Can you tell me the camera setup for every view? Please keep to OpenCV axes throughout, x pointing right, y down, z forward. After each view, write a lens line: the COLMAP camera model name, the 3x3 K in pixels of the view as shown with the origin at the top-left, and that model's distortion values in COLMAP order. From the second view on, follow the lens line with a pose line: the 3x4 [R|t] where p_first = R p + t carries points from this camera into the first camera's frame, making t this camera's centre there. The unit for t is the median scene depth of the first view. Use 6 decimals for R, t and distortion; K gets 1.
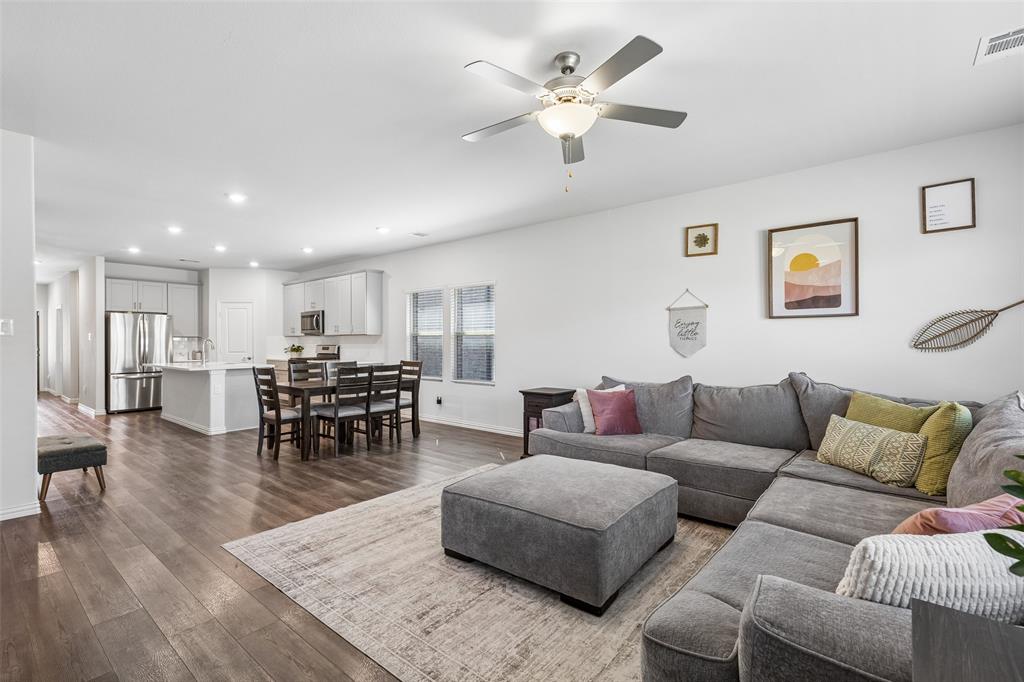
lens RADIAL K [[460.8, 0, 511.3], [0, 460.8, 340.9], [0, 0, 1]] dist [0.009396, -0.001577]
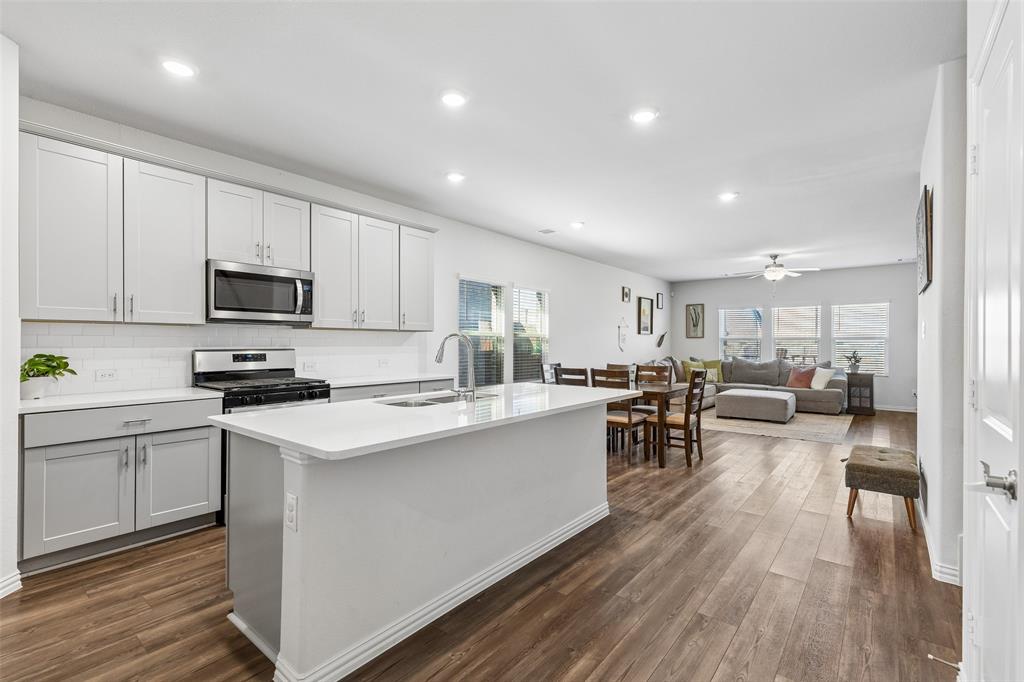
lens RADIAL K [[460.8, 0, 513.7], [0, 460.8, 342.4], [0, 0, 1]] dist [0.009396, -0.001577]
pose [[-0.016660, 0.002546, 0.999858, -1.661672], [-0.006337, 0.999976, -0.002652, 0.003690], [-0.999841, -0.006380, -0.016644, 1.558898]]
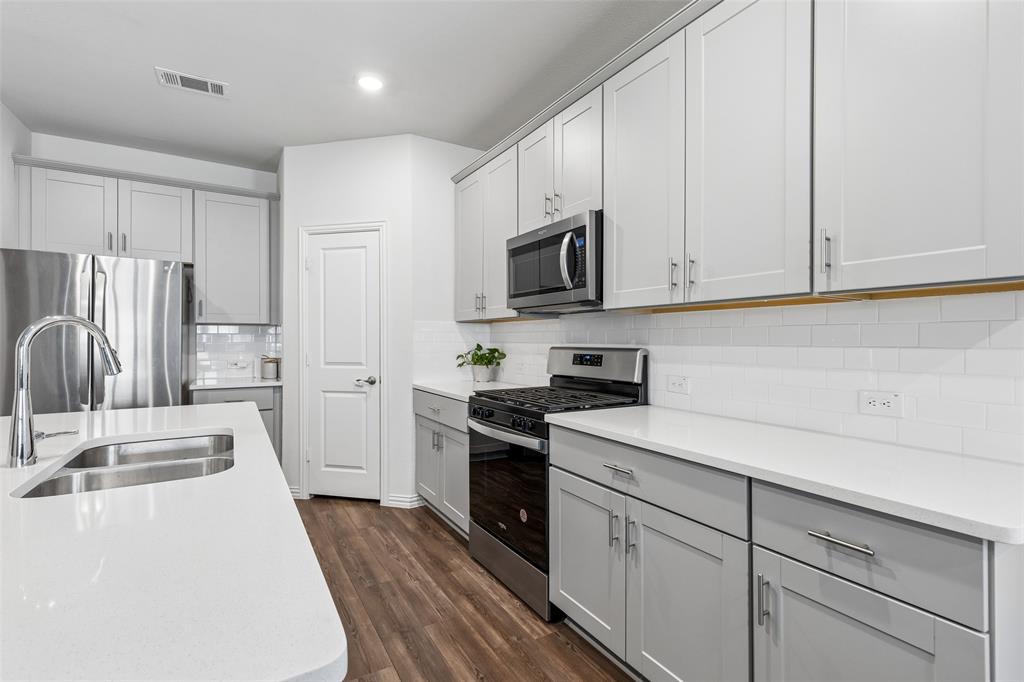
lens RADIAL K [[460.8, 0, 519.4], [0, 460.8, 338.7], [0, 0, 1]] dist [0.009396, -0.001577]
pose [[0.949647, 0.006575, -0.313253, -0.713113], [-0.006974, 0.999976, -0.000152, 0.006458], [0.313244, 0.002329, 0.949670, 1.446864]]
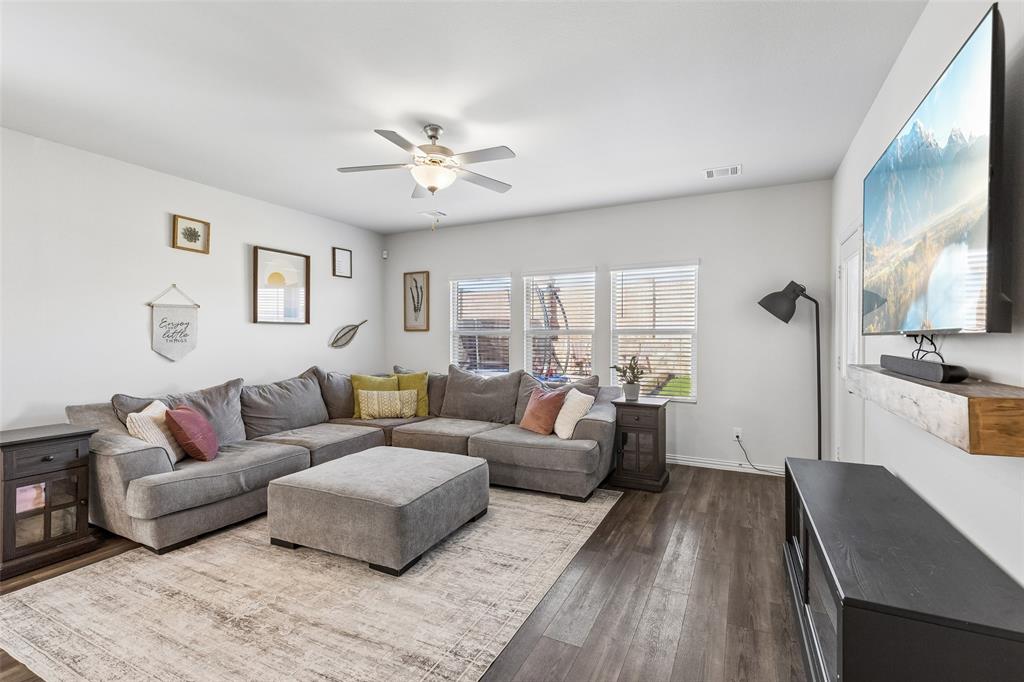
lens RADIAL K [[460.8, 0, 516.6], [0, 460.8, 342.0], [0, 0, 1]] dist [0.009396, -0.001577]
pose [[-0.231564, -0.009658, 0.972772, -0.657660], [-0.004706, 0.999950, 0.008808, -0.013247], [-0.972808, -0.002539, -0.231598, 0.586945]]
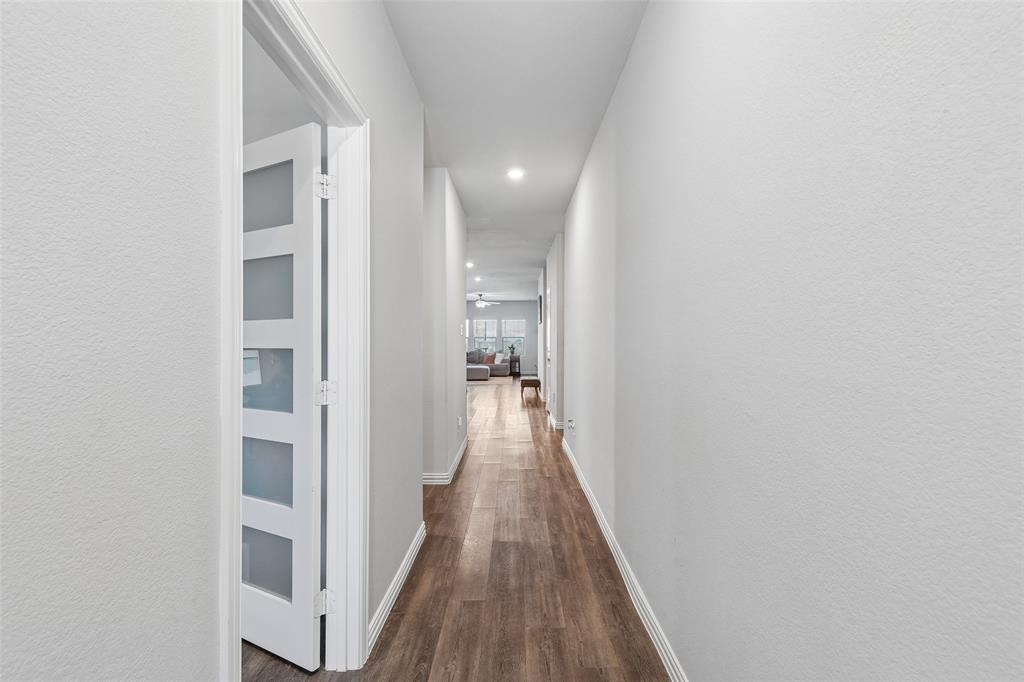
lens RADIAL K [[472.3, 0, 511.0], [0, 472.3, 341.4], [0, 0, 1]] dist [0.000042, 0.000000]
pose [[-0.632399, 0.002566, 0.774638, -2.720442], [0.001483, 0.999997, -0.002101, 0.010941], [-0.774641, -0.000180, -0.632401, 2.538912]]
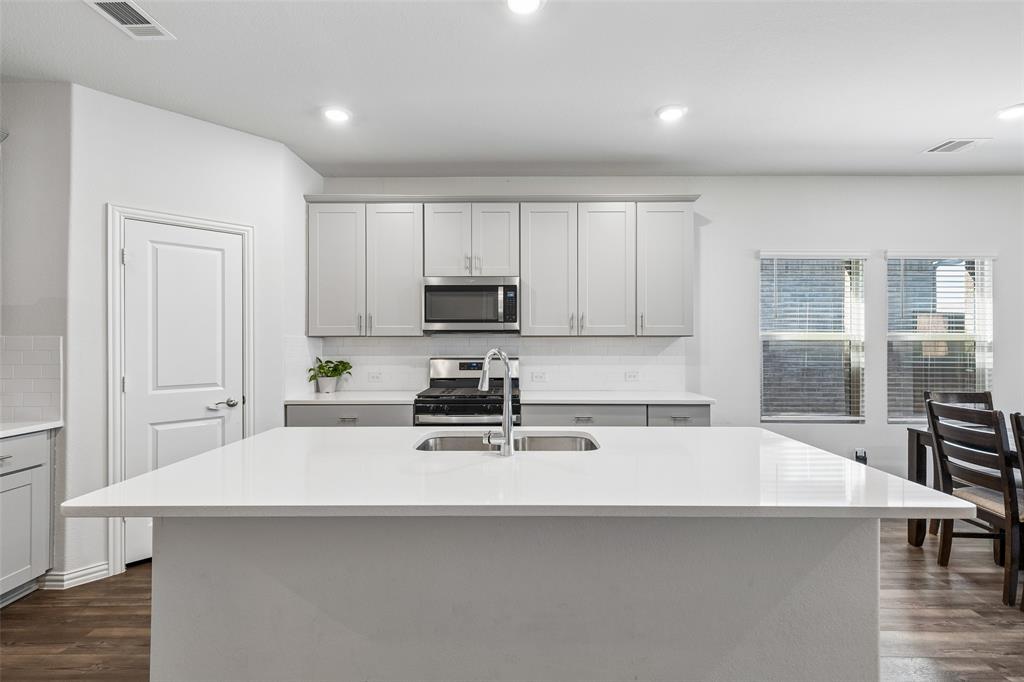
lens RADIAL K [[460.8, 0, 514.1], [0, 460.8, 341.1], [0, 0, 1]] dist [0.009396, -0.001577]
pose [[0.773810, 0.008092, 0.633366, -1.304515], [-0.003125, 0.999955, -0.008958, -0.007892], [-0.633410, 0.004952, 0.773800, 1.306481]]
